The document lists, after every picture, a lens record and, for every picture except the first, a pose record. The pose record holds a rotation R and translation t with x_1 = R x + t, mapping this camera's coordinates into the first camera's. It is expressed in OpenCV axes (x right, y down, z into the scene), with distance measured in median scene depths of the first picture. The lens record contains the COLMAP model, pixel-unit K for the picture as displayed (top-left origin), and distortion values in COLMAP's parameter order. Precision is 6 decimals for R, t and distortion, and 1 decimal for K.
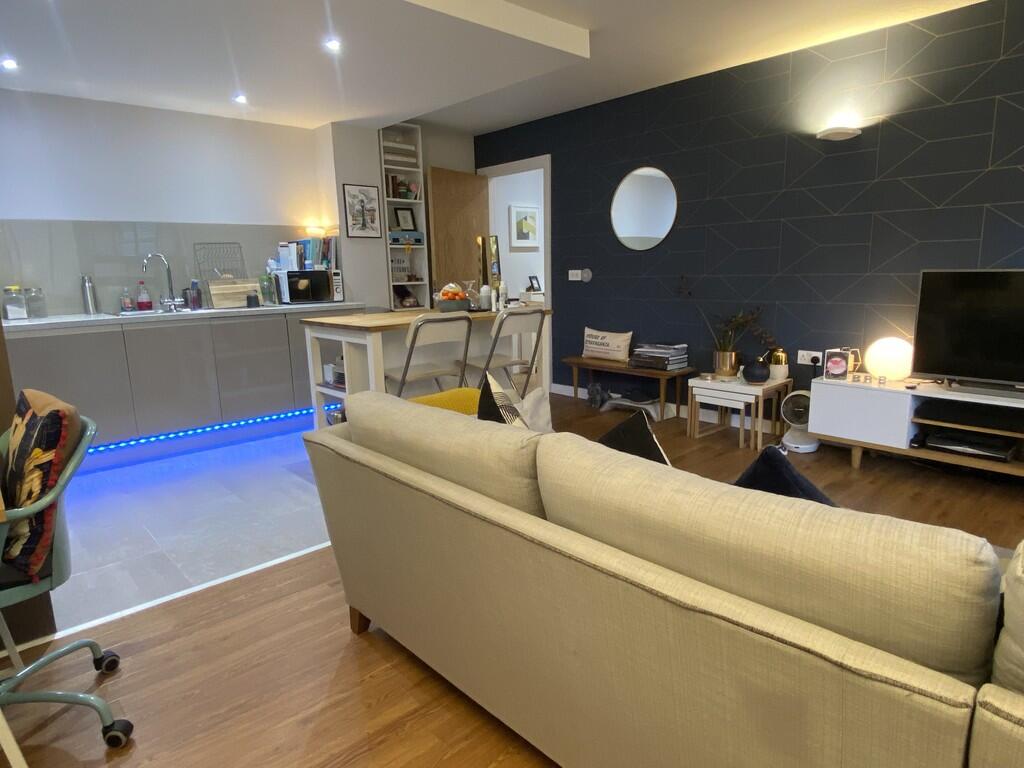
lens RADIAL K [[596.5, 0, 512.0], [0, 596.5, 384.0], [0, 0, 1]] dist [0.068952, -0.086691]
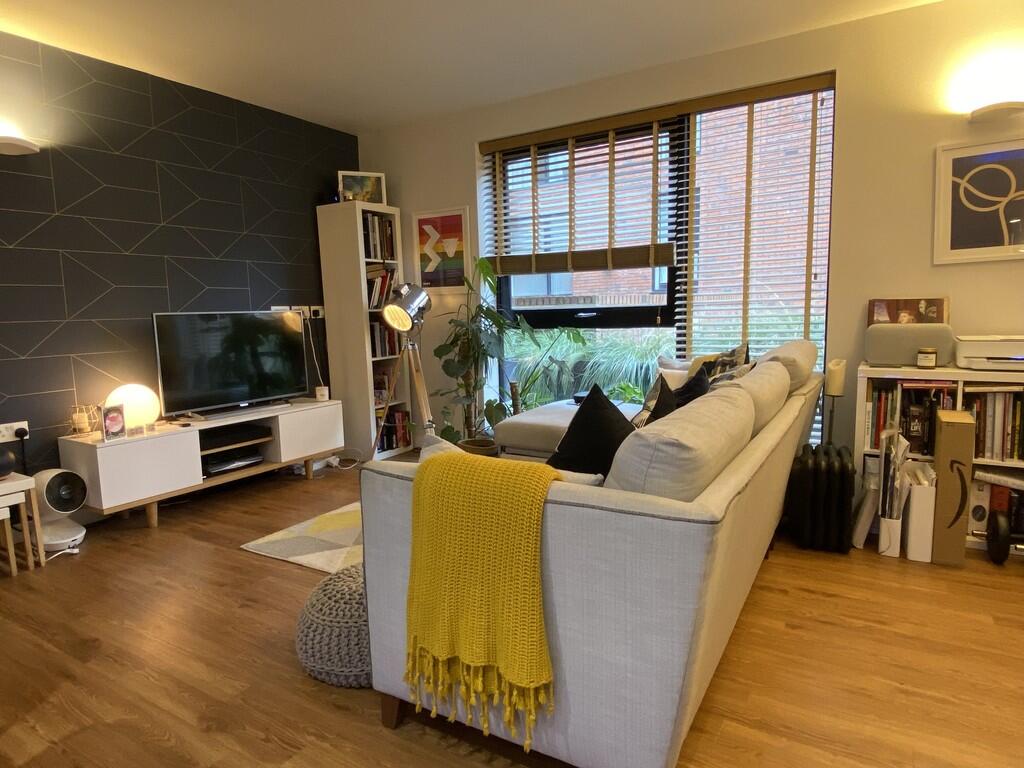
lens RADIAL K [[596.5, 0, 512.0], [0, 596.5, 384.0], [0, 0, 1]] dist [0.068952, -0.086691]
pose [[-0.280411, -0.084320, 0.956169, -0.272246], [0.212388, 0.965993, 0.147473, -0.055637], [-0.936088, 0.244432, -0.252967, 0.418298]]
